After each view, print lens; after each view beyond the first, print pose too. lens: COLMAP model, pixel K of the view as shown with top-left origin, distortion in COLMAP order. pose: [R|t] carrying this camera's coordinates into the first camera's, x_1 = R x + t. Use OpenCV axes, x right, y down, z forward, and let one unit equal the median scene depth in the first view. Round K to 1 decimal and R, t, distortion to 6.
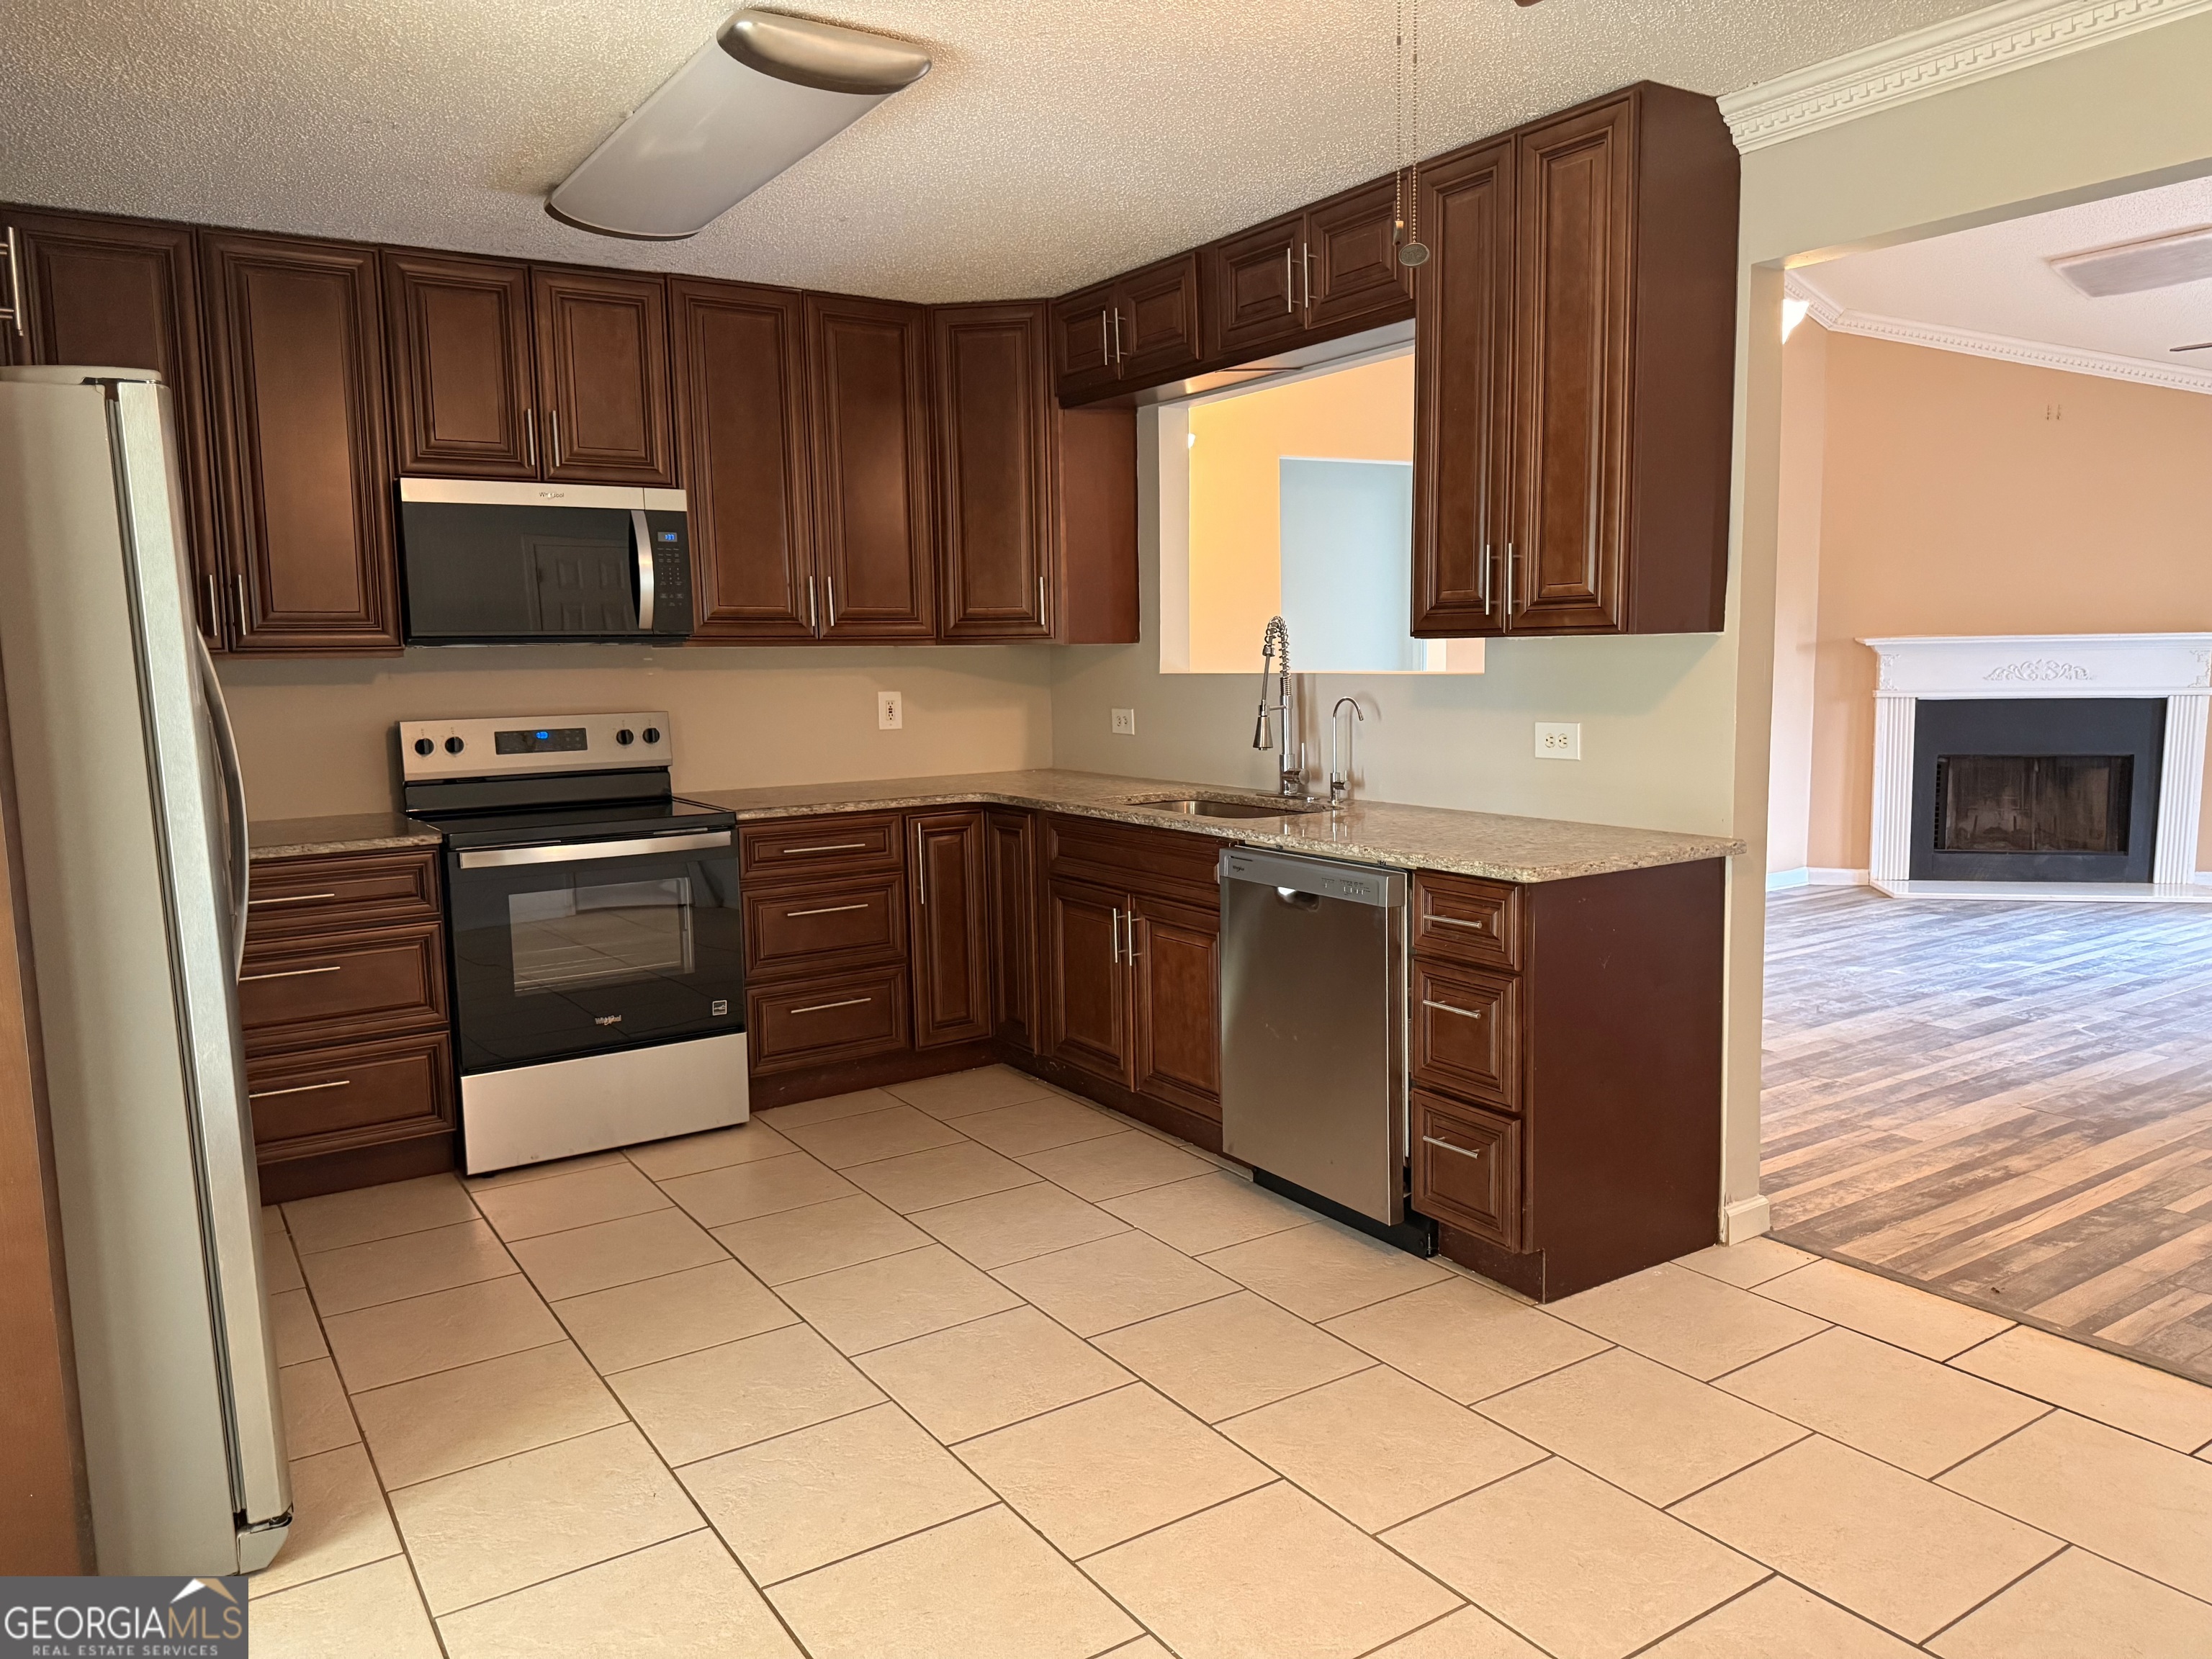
lens RADIAL K [[1568.7, 0, 1126.6], [0, 1568.7, 835.4], [0, 0, 1]] dist [0.073308, -0.099587]
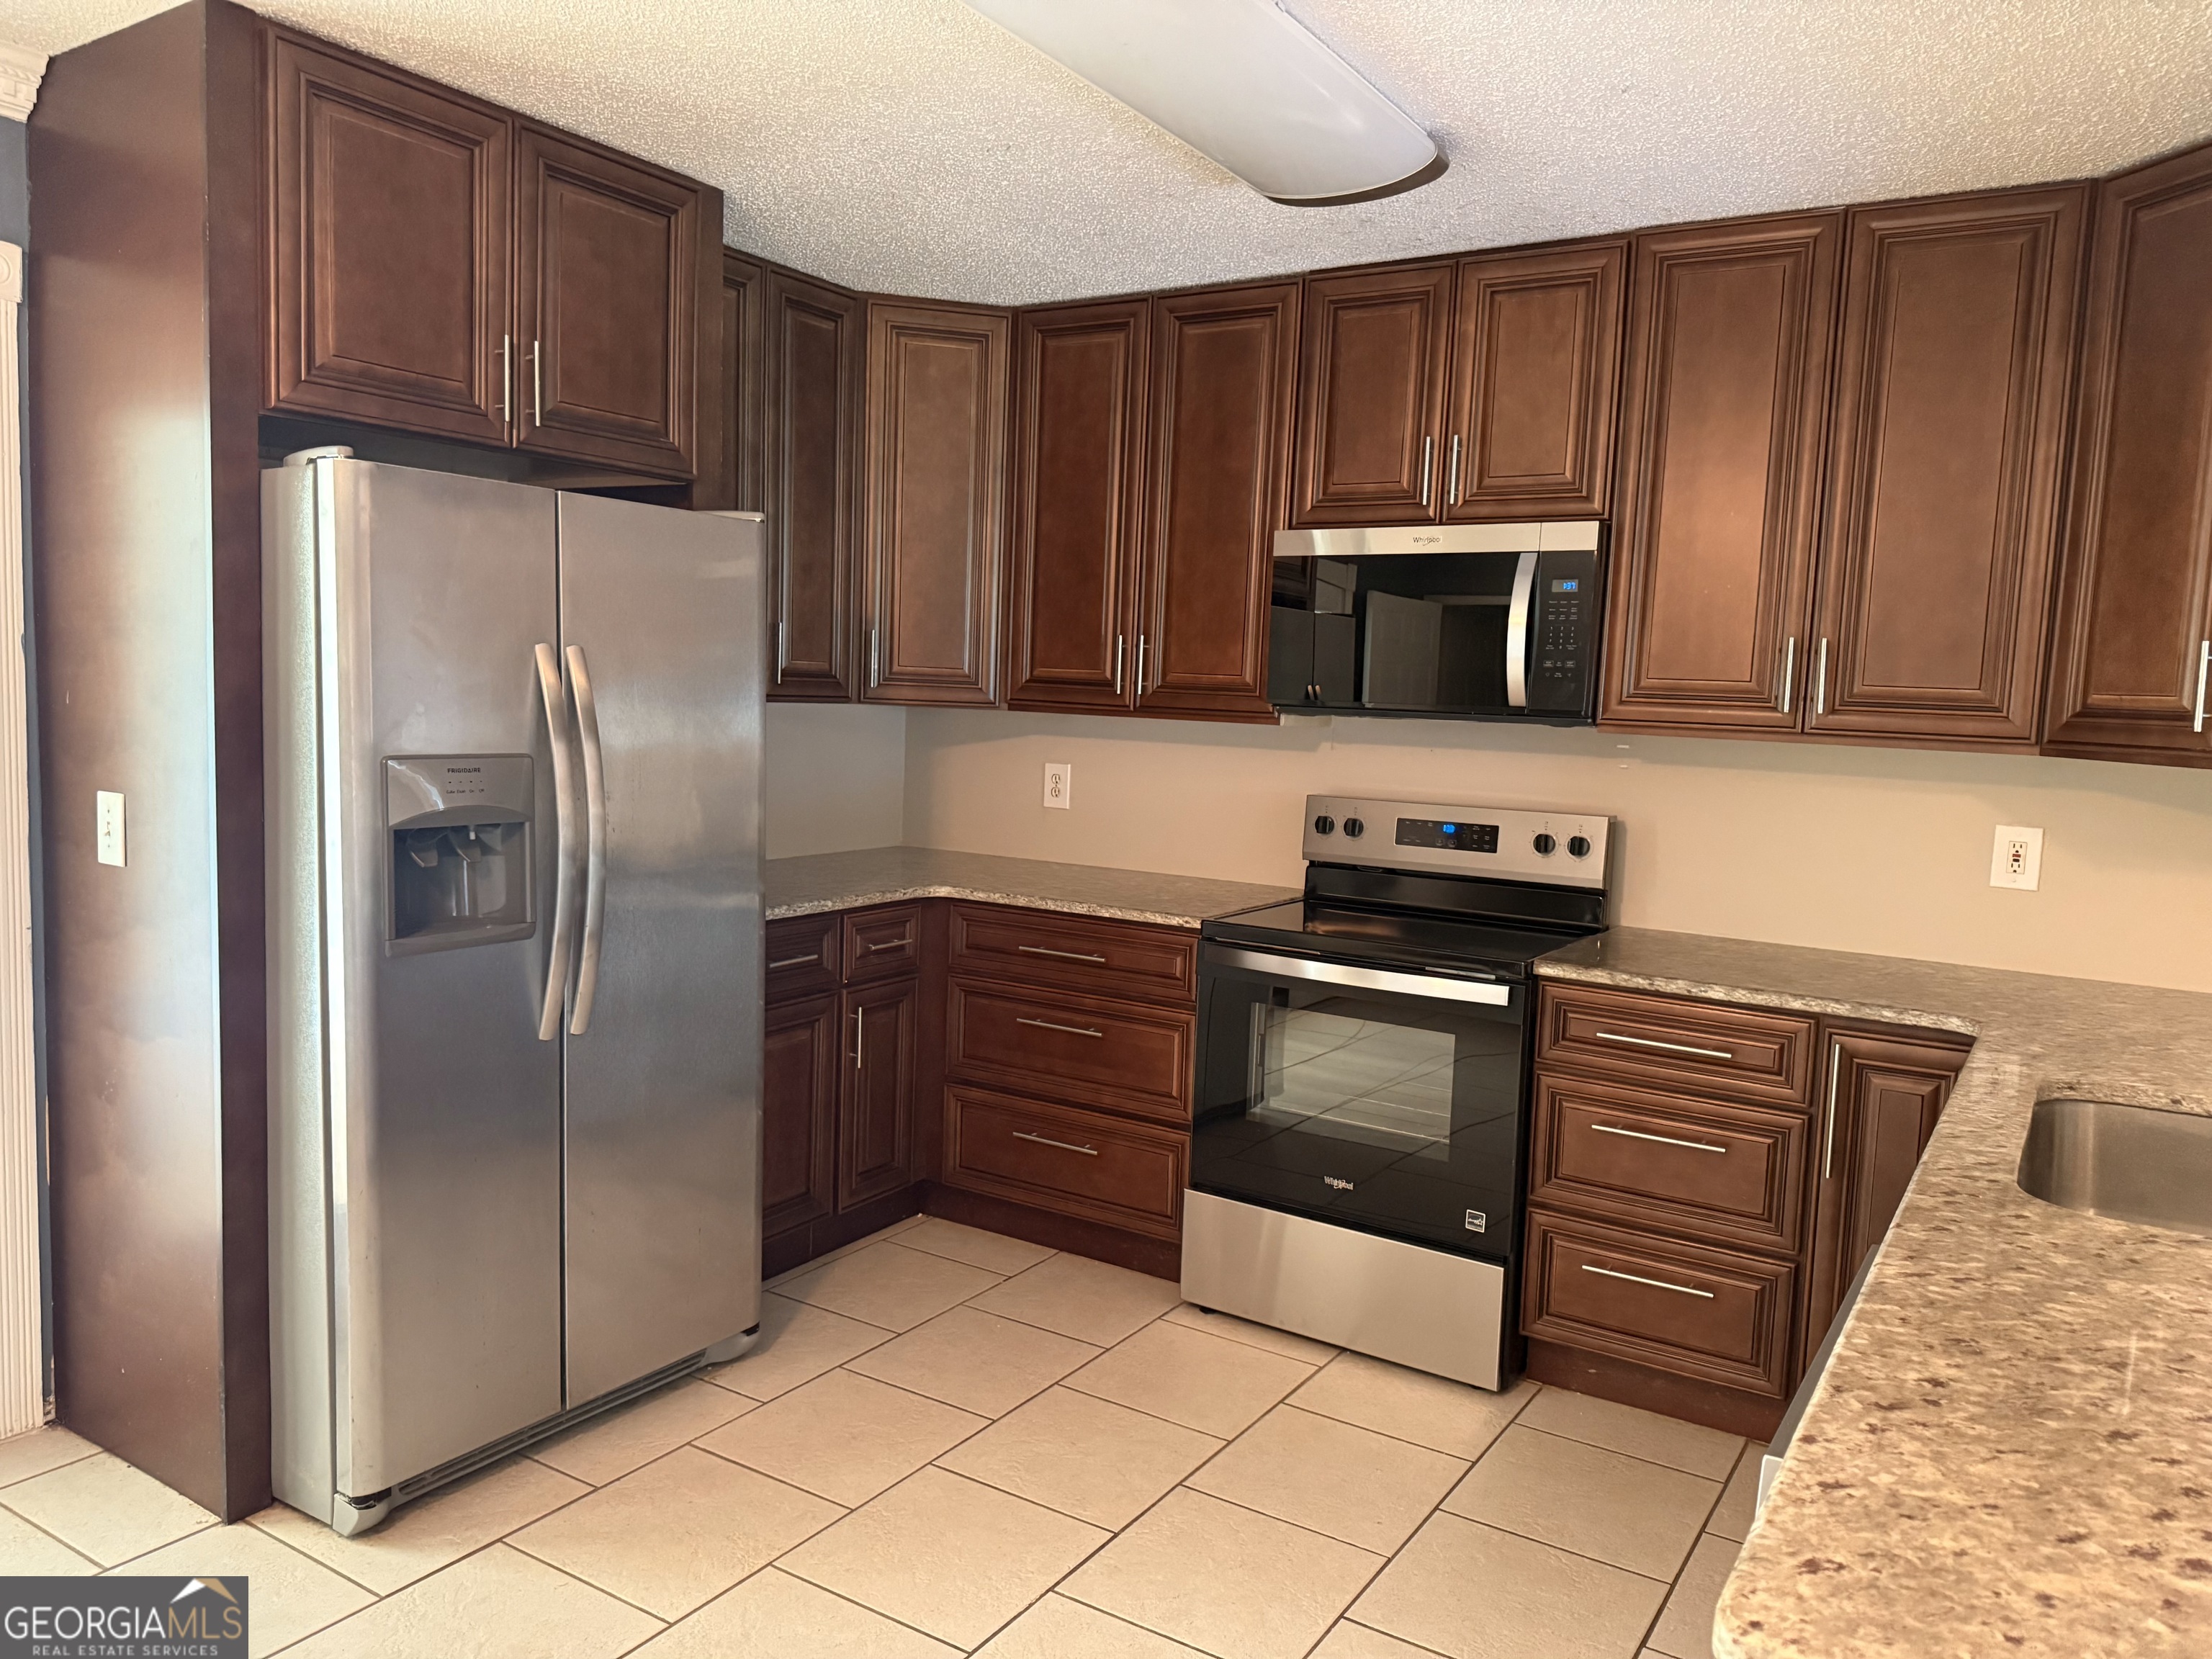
lens RADIAL K [[1568.7, 0, 1090.9], [0, 1568.7, 824.3], [0, 0, 1]] dist [0.073308, -0.099587]
pose [[0.395535, 0.115115, -0.911208, 0.316722], [-0.157402, 0.985932, 0.056231, -0.084976], [0.904863, 0.121184, 0.408091, 0.510364]]
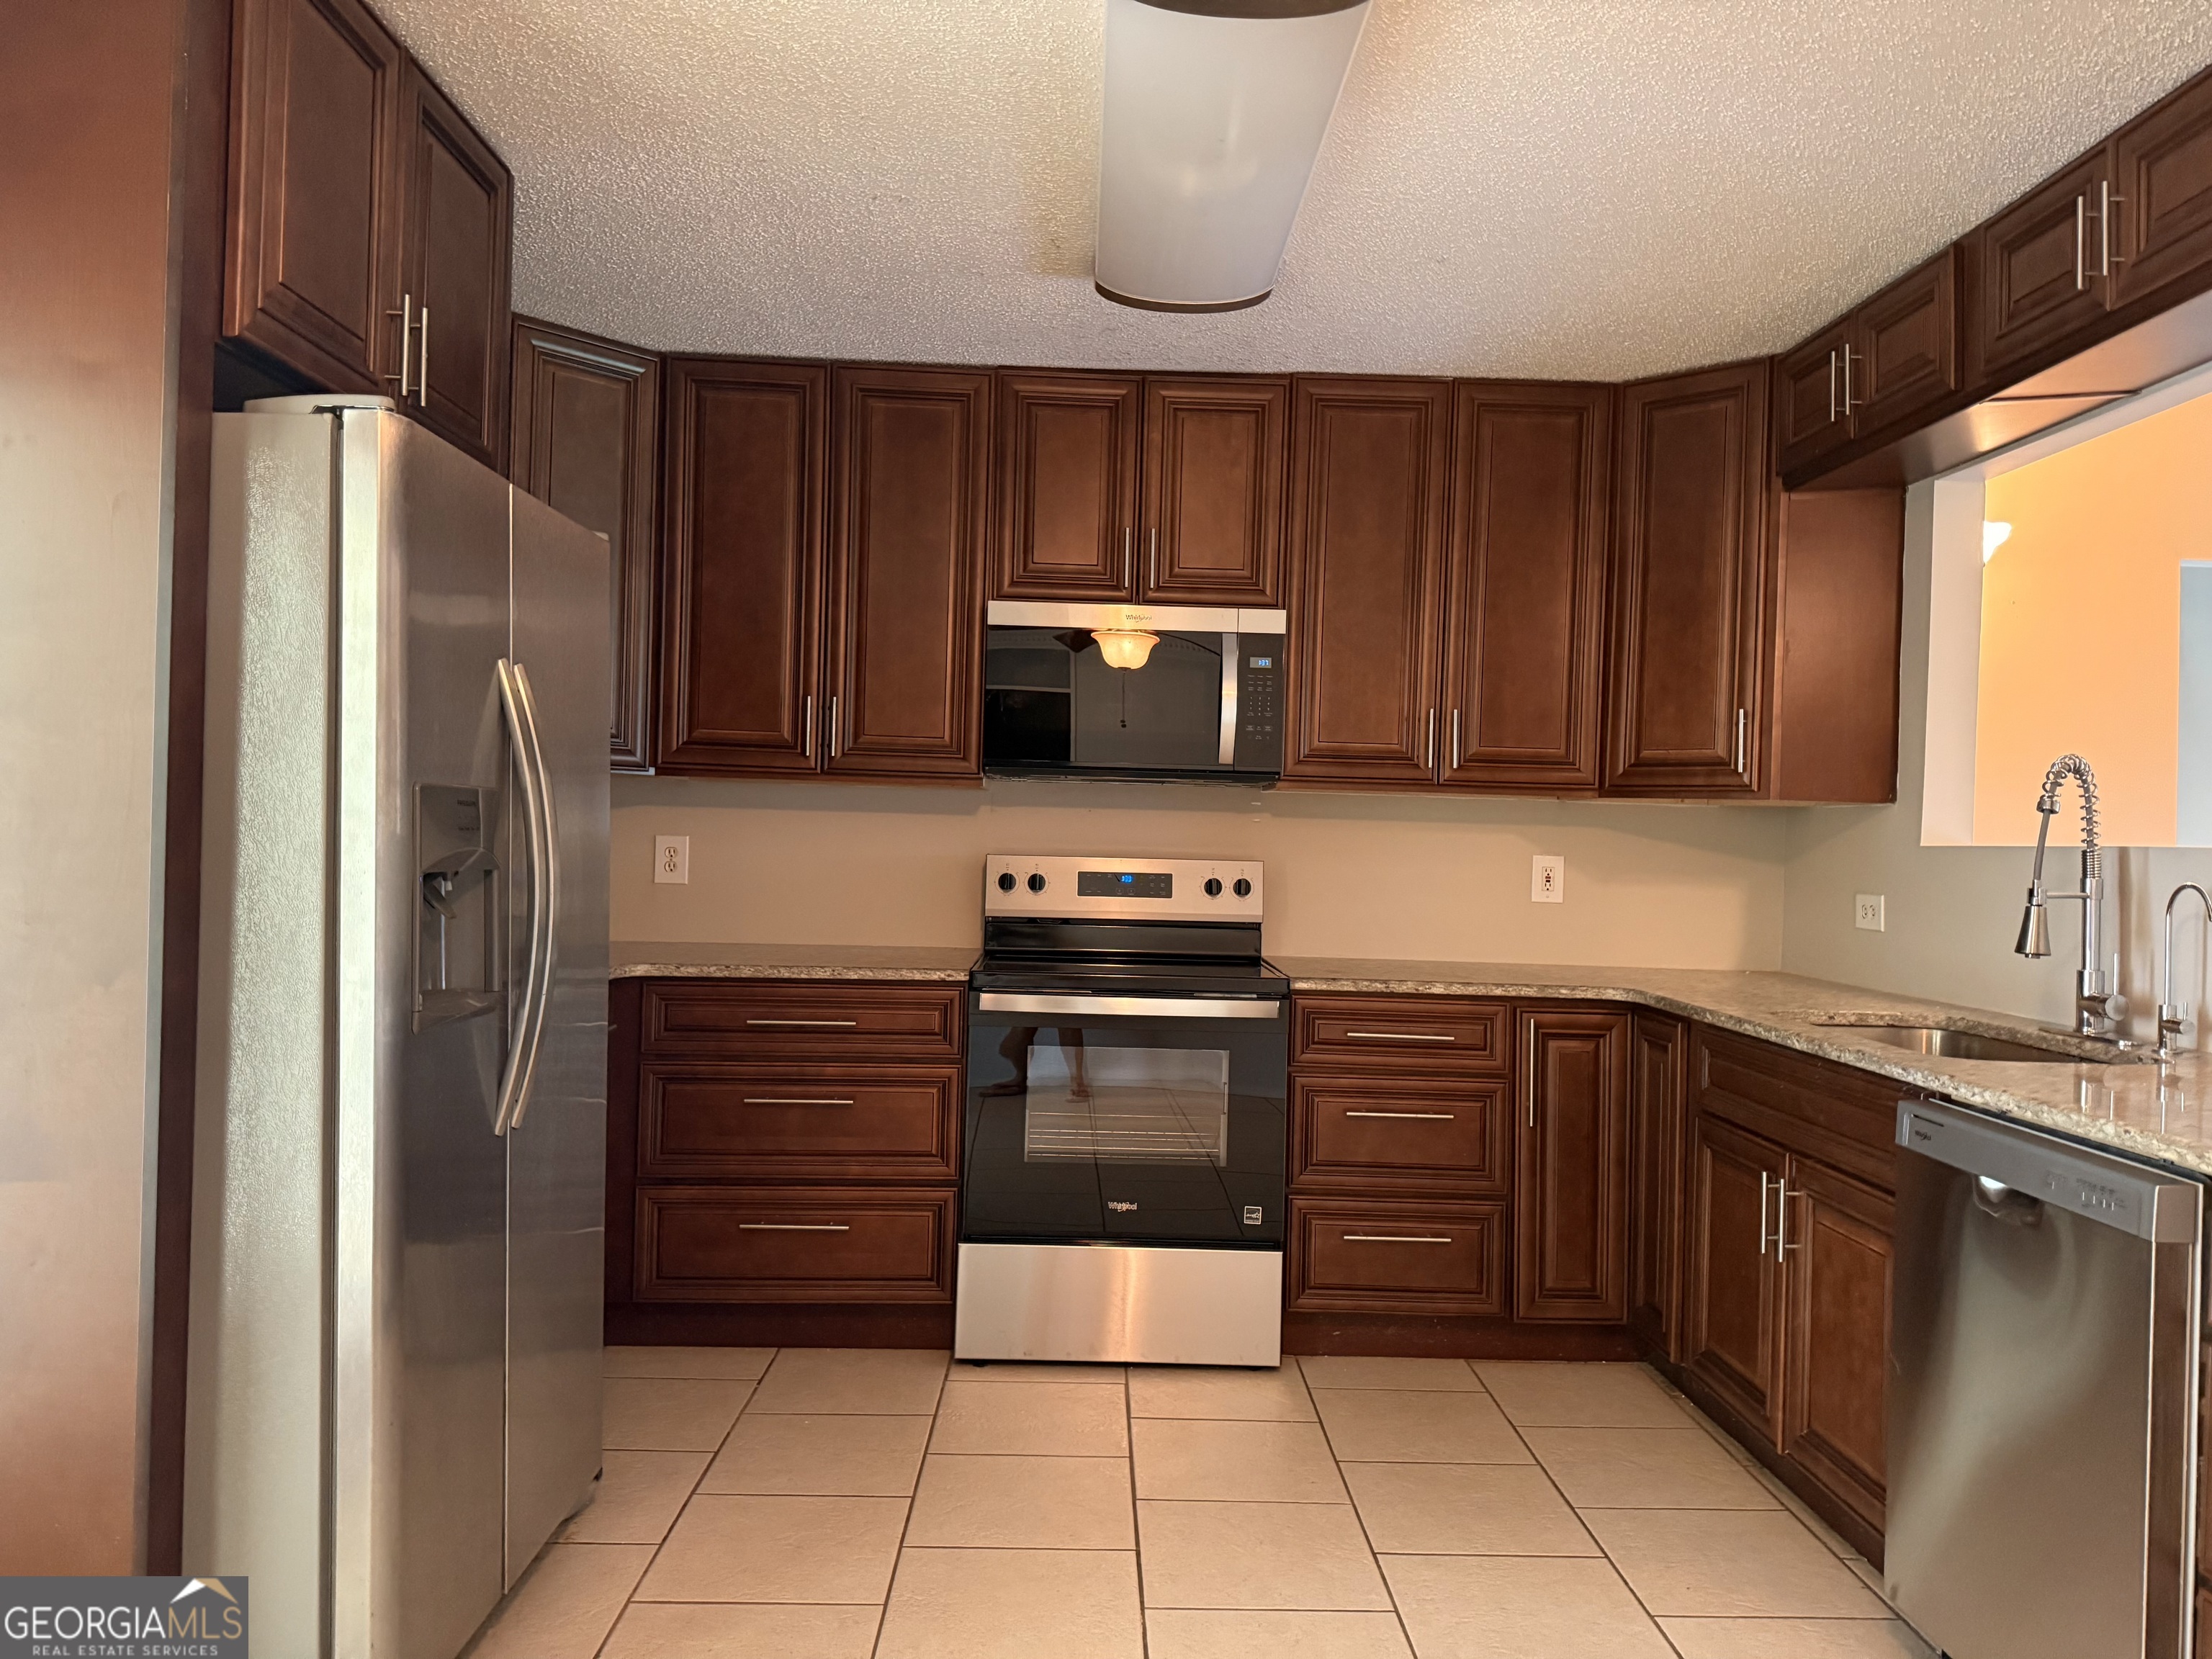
lens RADIAL K [[1568.7, 0, 1105.9], [0, 1568.7, 829.1], [0, 0, 1]] dist [0.073308, -0.099587]
pose [[0.840281, 0.038815, -0.540760, 0.113766], [-0.108441, 0.989311, -0.097494, -0.002138], [0.531196, 0.140563, 0.835508, 0.239611]]
